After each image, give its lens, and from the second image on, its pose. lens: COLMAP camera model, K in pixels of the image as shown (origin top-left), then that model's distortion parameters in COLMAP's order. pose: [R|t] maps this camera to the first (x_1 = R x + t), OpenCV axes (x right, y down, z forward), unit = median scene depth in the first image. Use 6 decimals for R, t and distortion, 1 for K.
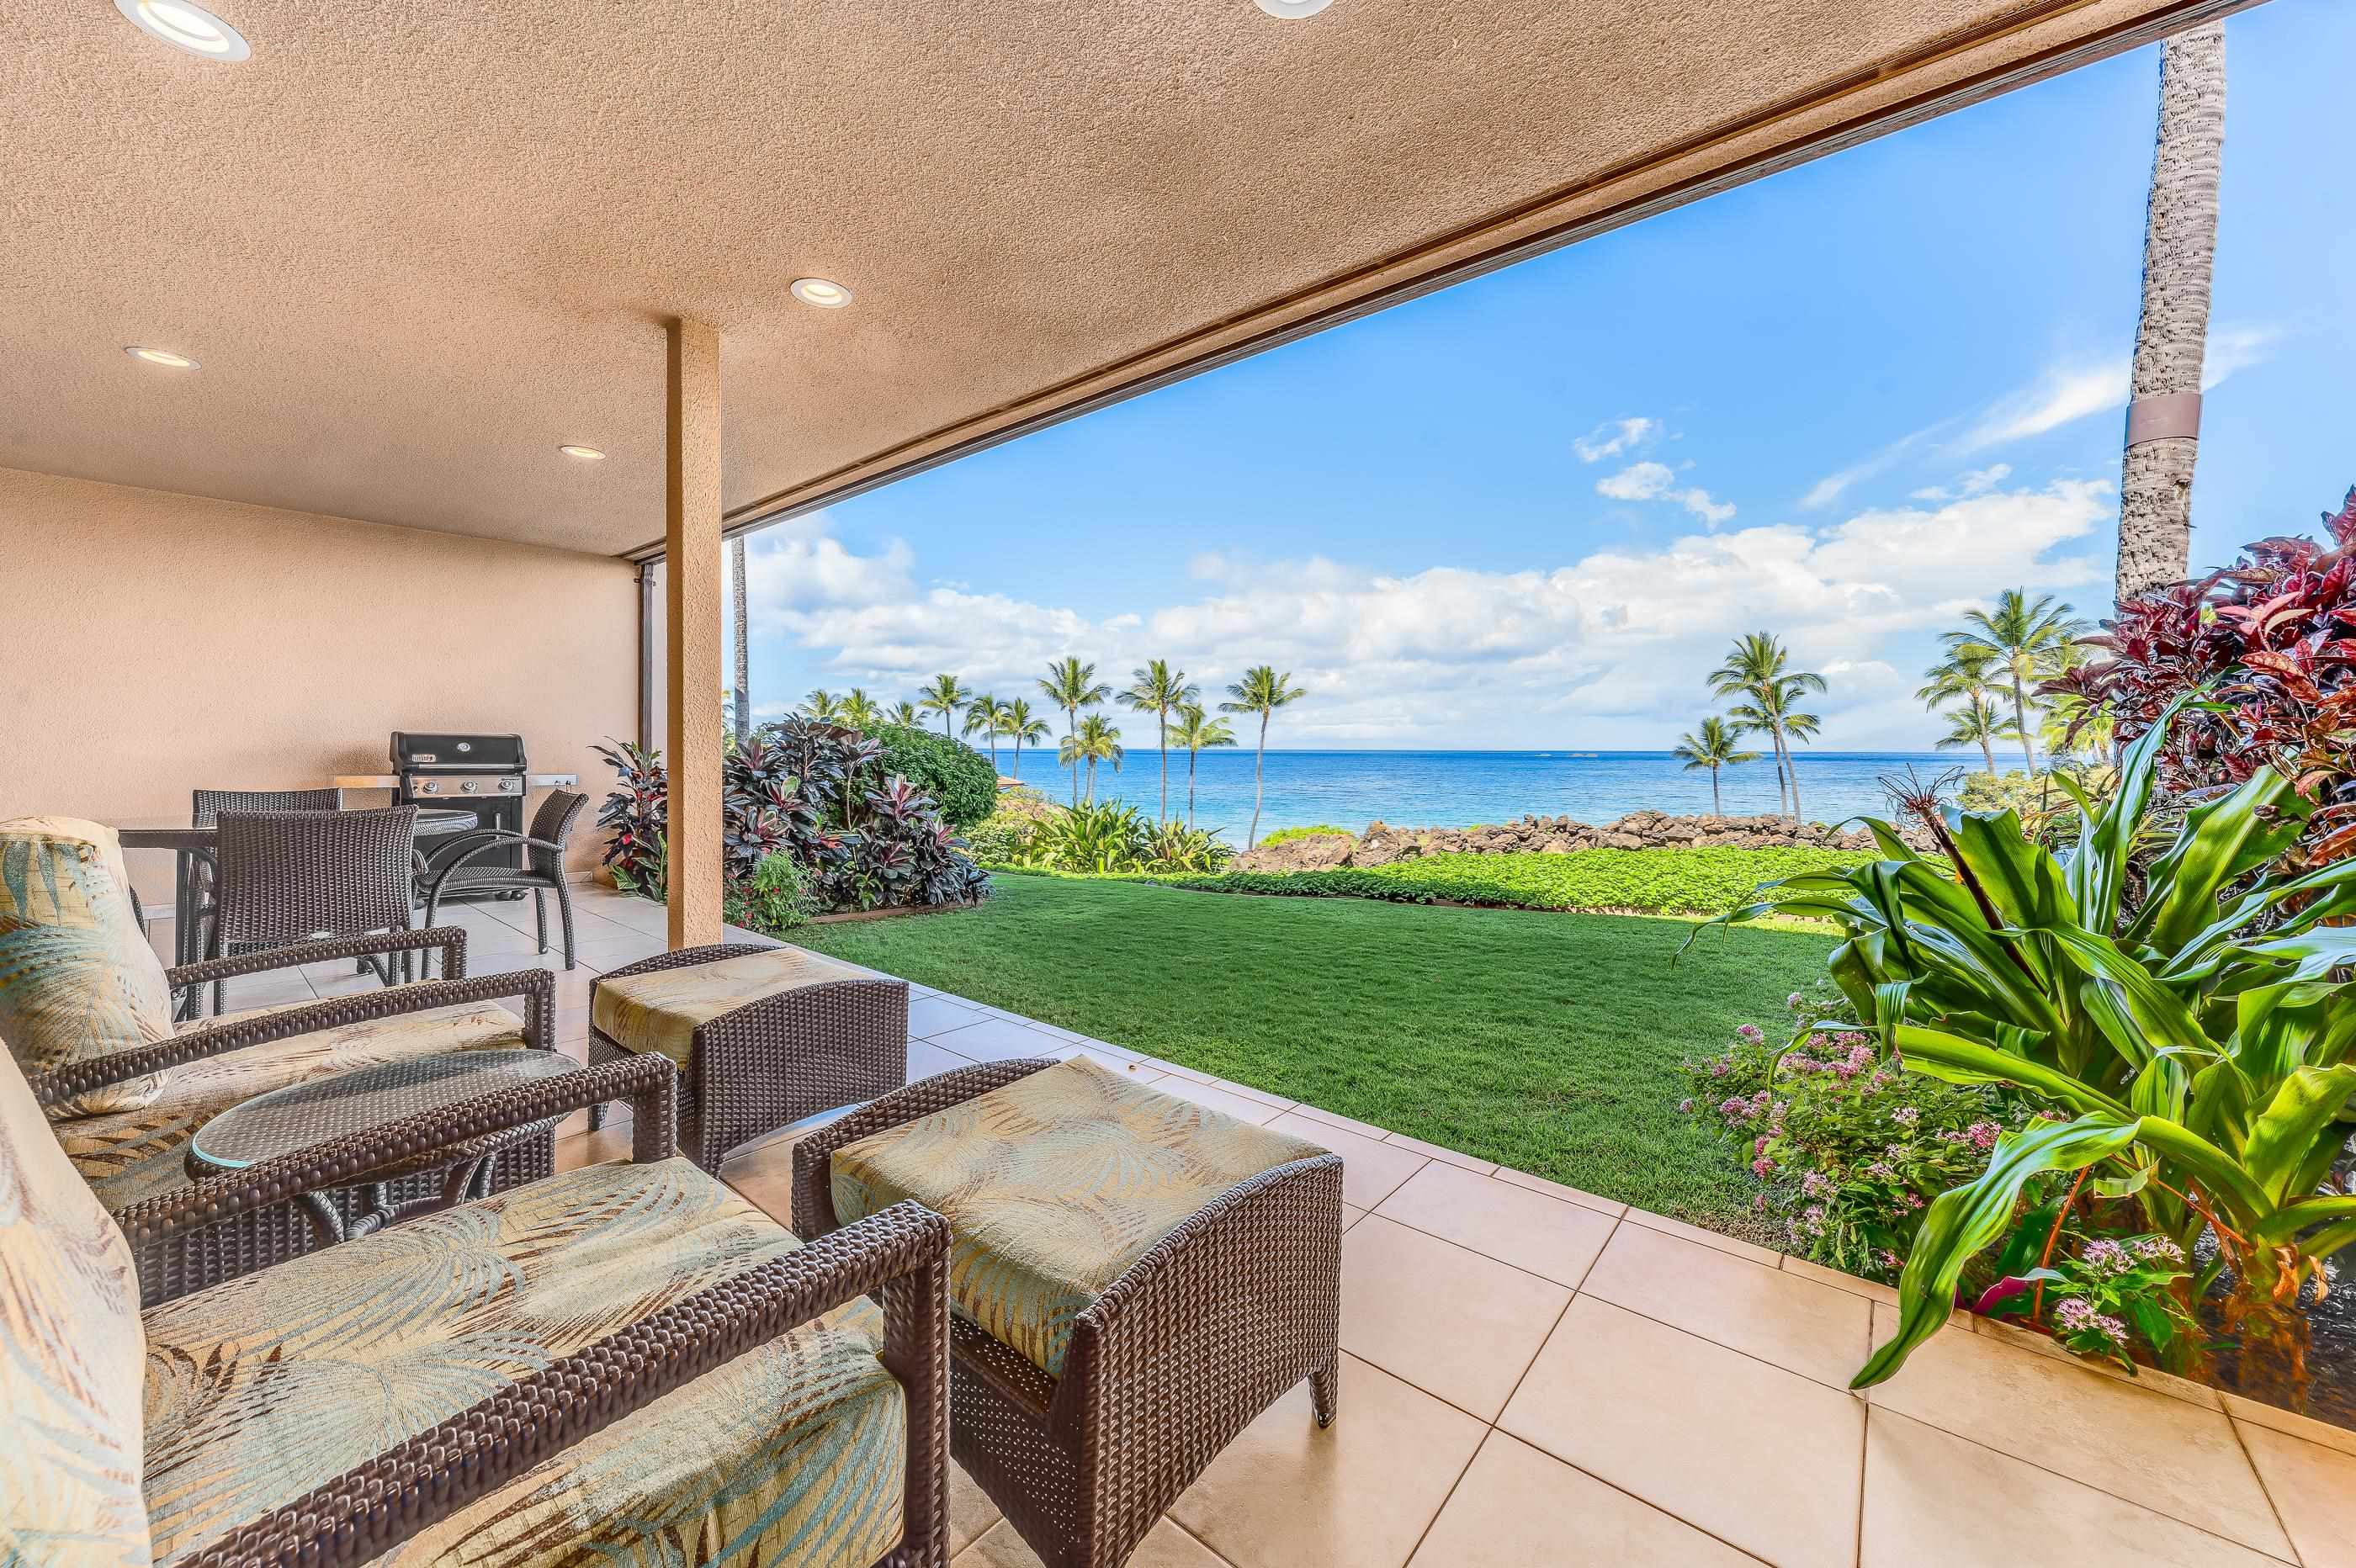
lens RADIAL K [[900.1, 0, 1189.2], [0, 900.1, 741.1], [0, 0, 1]] dist [-0.008183, 0.000538]
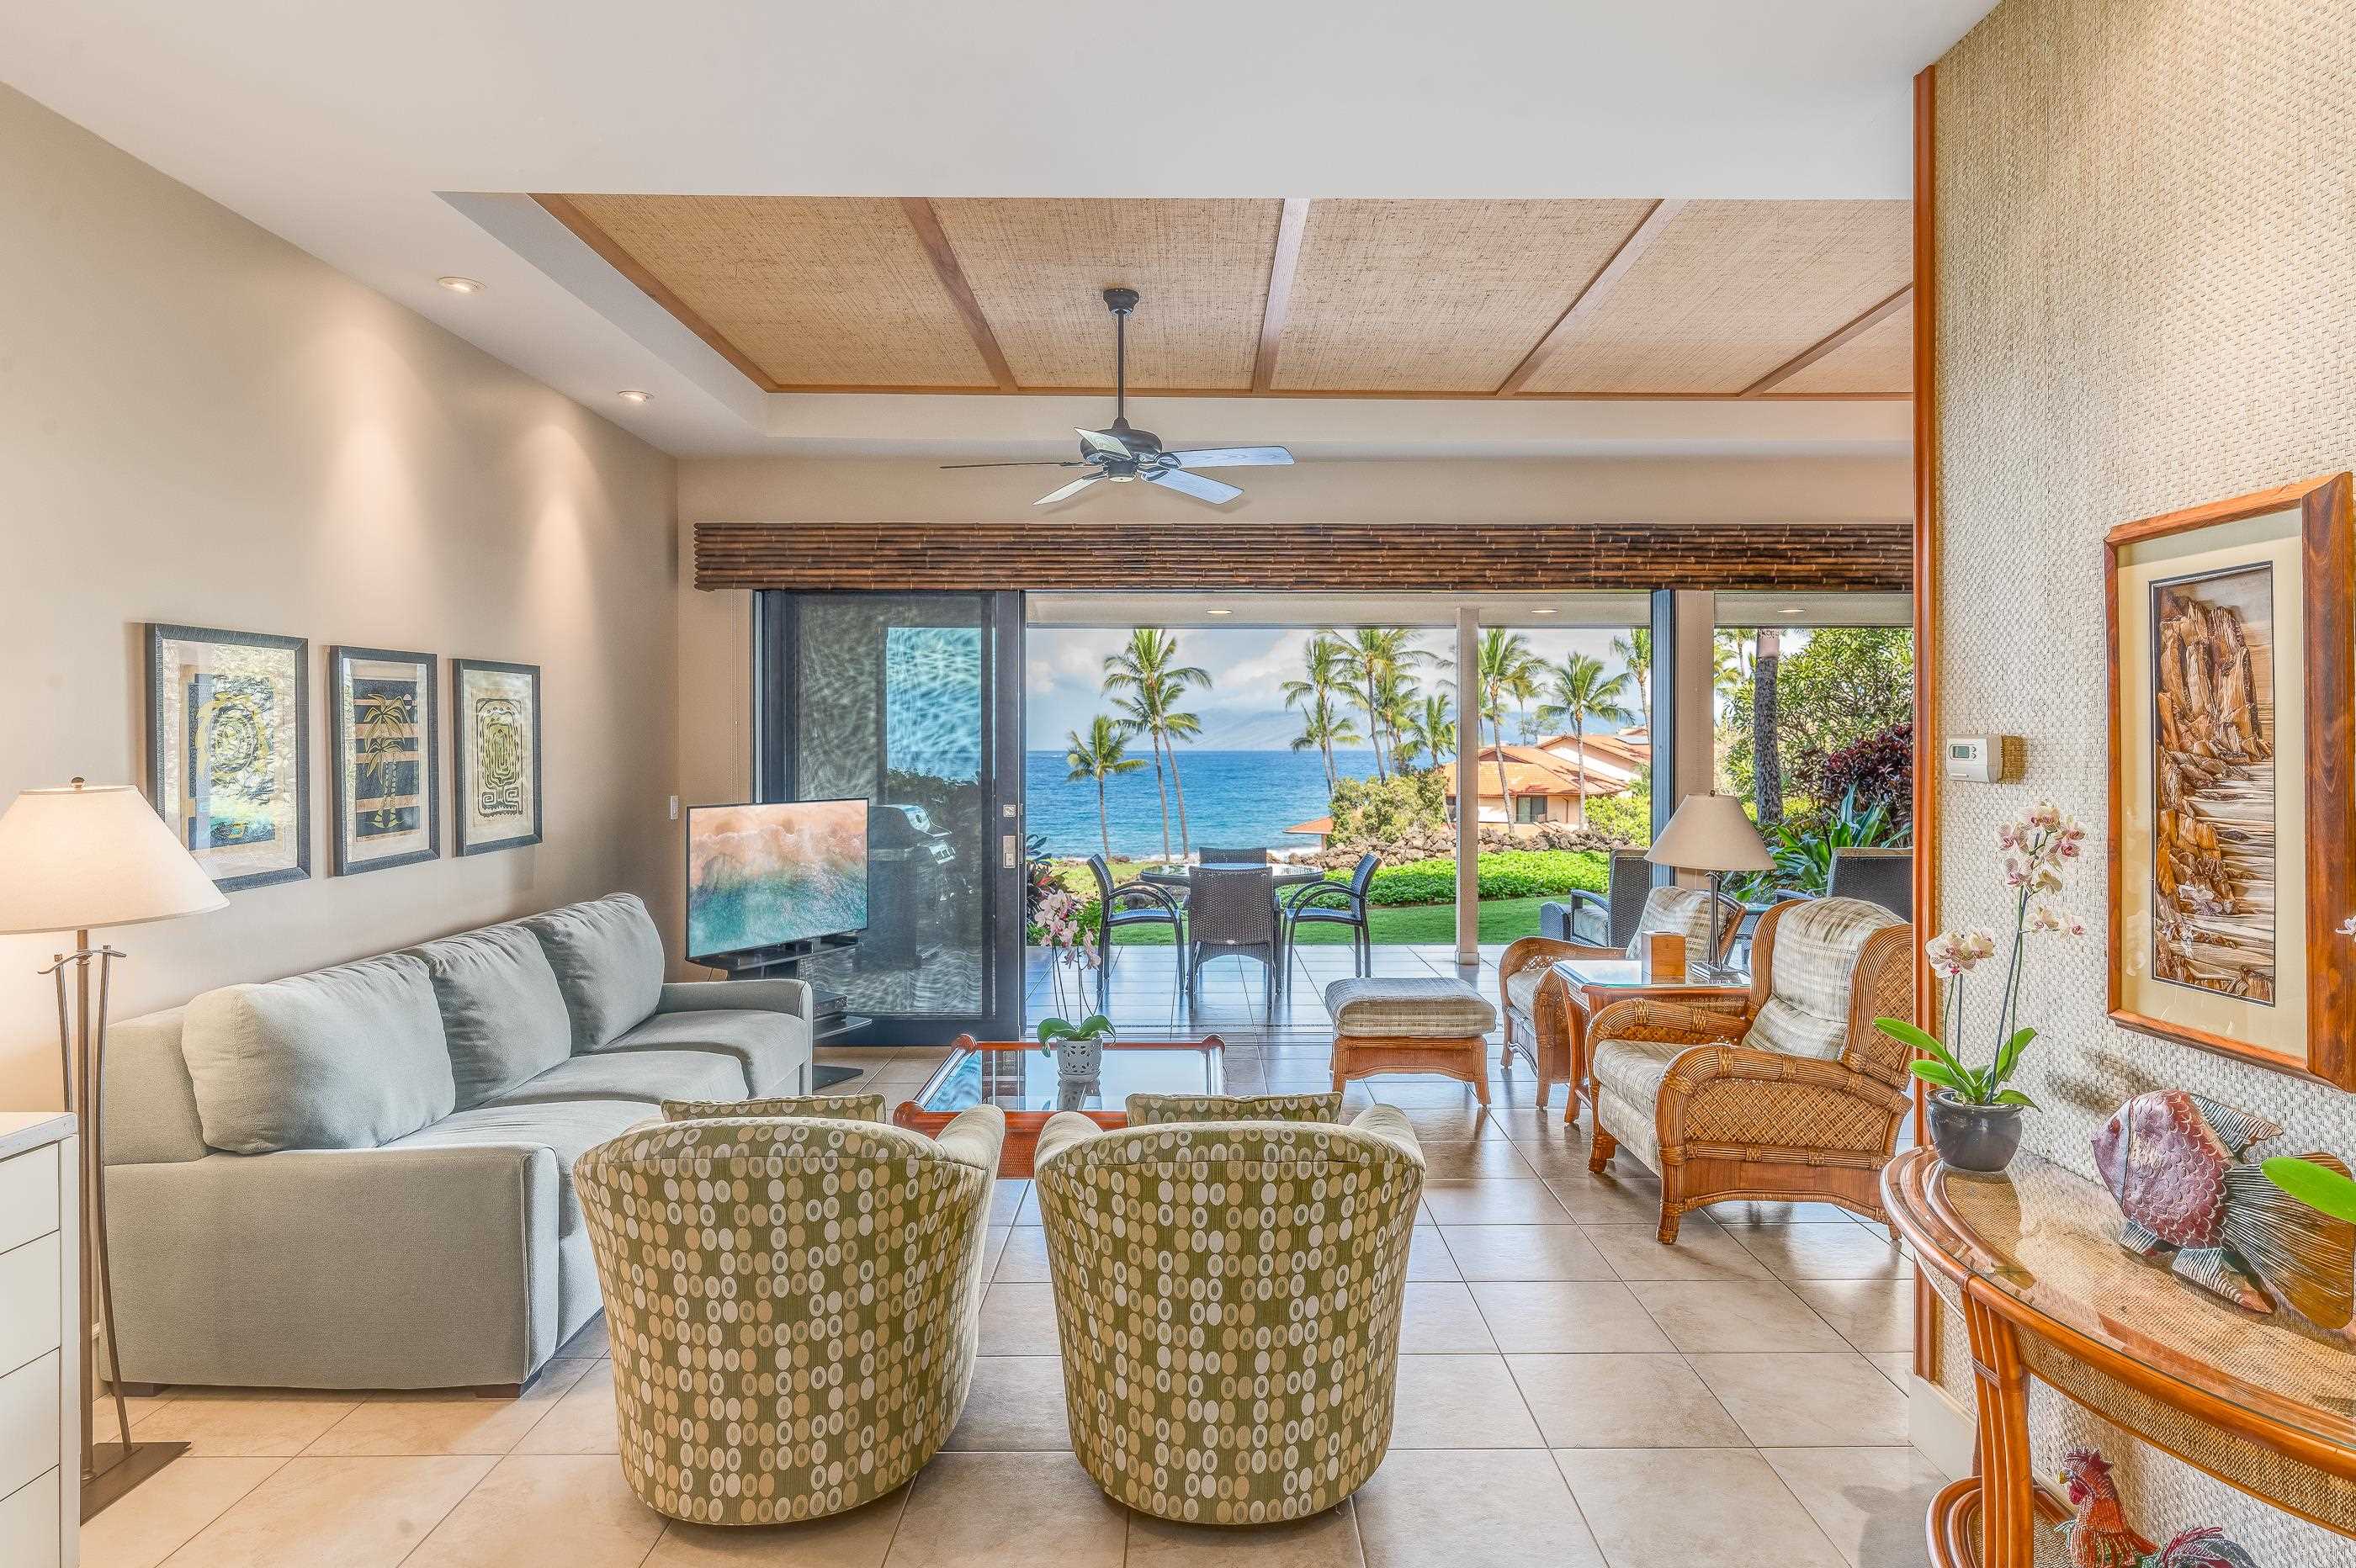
lens RADIAL K [[1343.6, 0, 1196.2], [0, 1343.6, 758.2], [0, 0, 1]] dist [-0.001019, 0.001127]
pose [[0.776854, -0.012356, 0.629560, -1.869641], [0.001133, 0.999833, 0.018225, -0.119303], [-0.629680, -0.013445, 0.776738, -0.585286]]
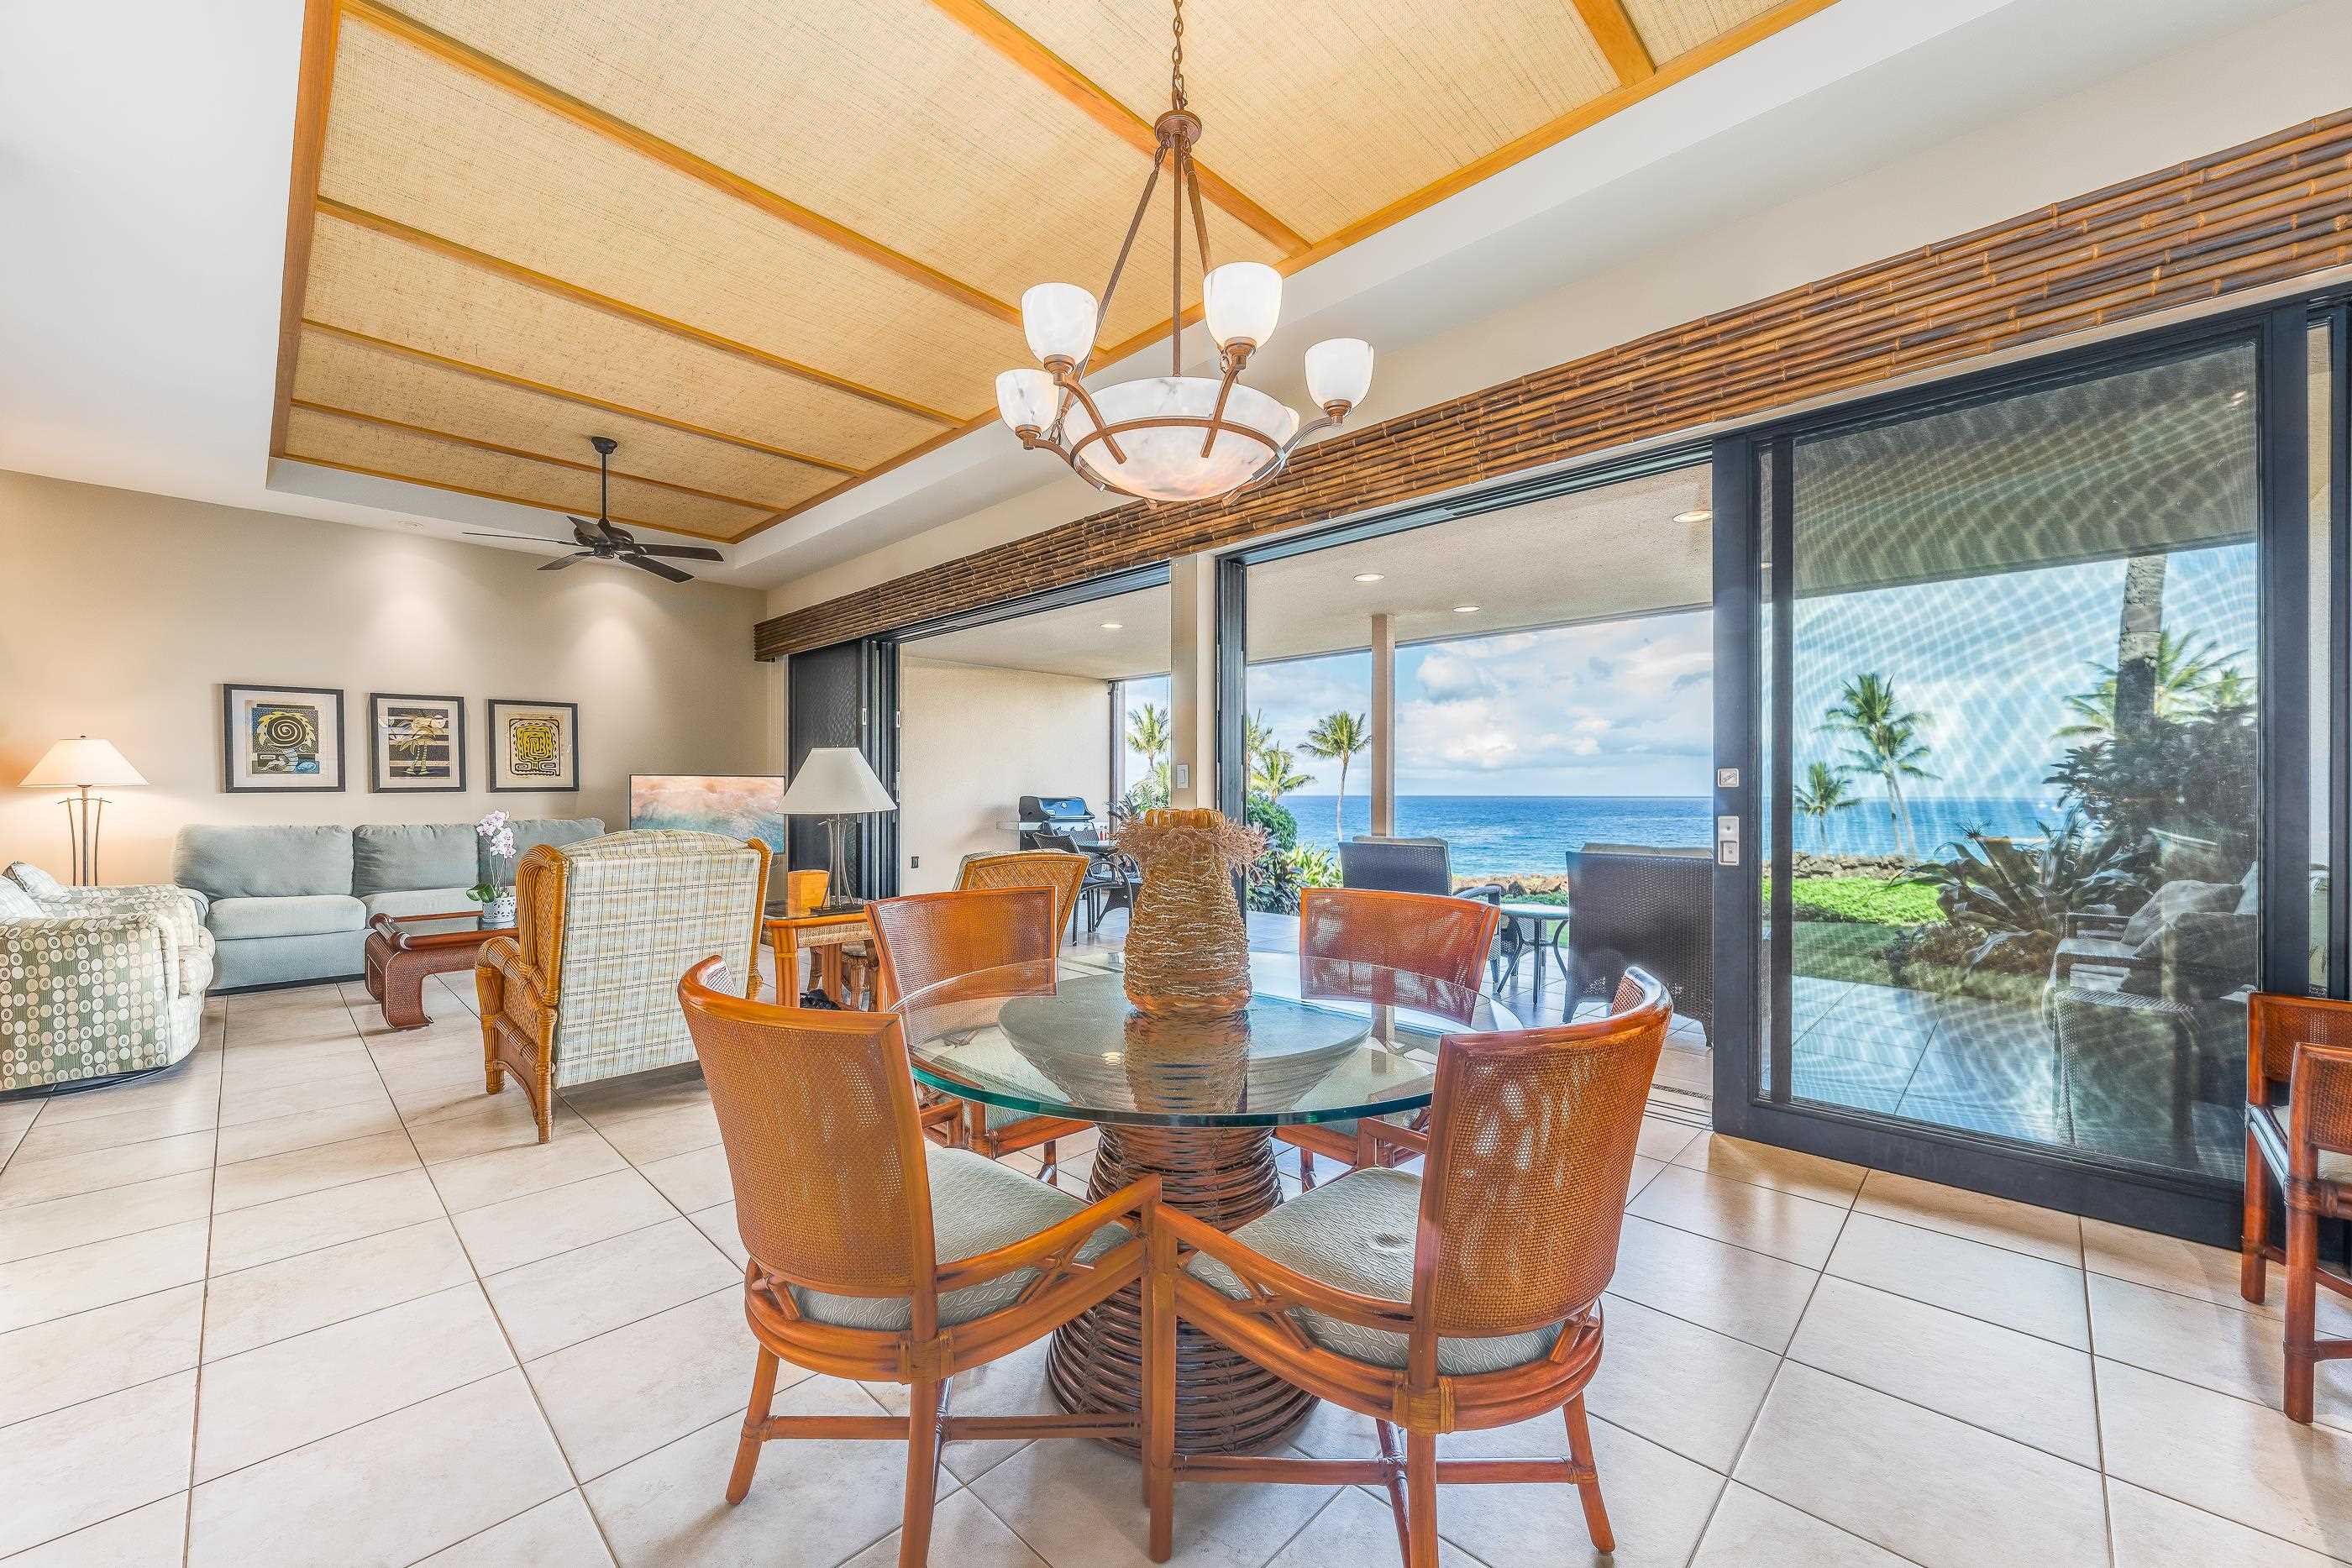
lens RADIAL K [[898.6, 0, 1165.0], [0, 898.6, 794.8], [0, 0, 1]] dist [-0.008183, 0.000538]
pose [[0.994813, -0.005522, -0.101568, -0.520362], [0.006494, 0.999936, 0.009236, -0.034397], [0.101510, -0.009848, 0.994786, -0.758232]]
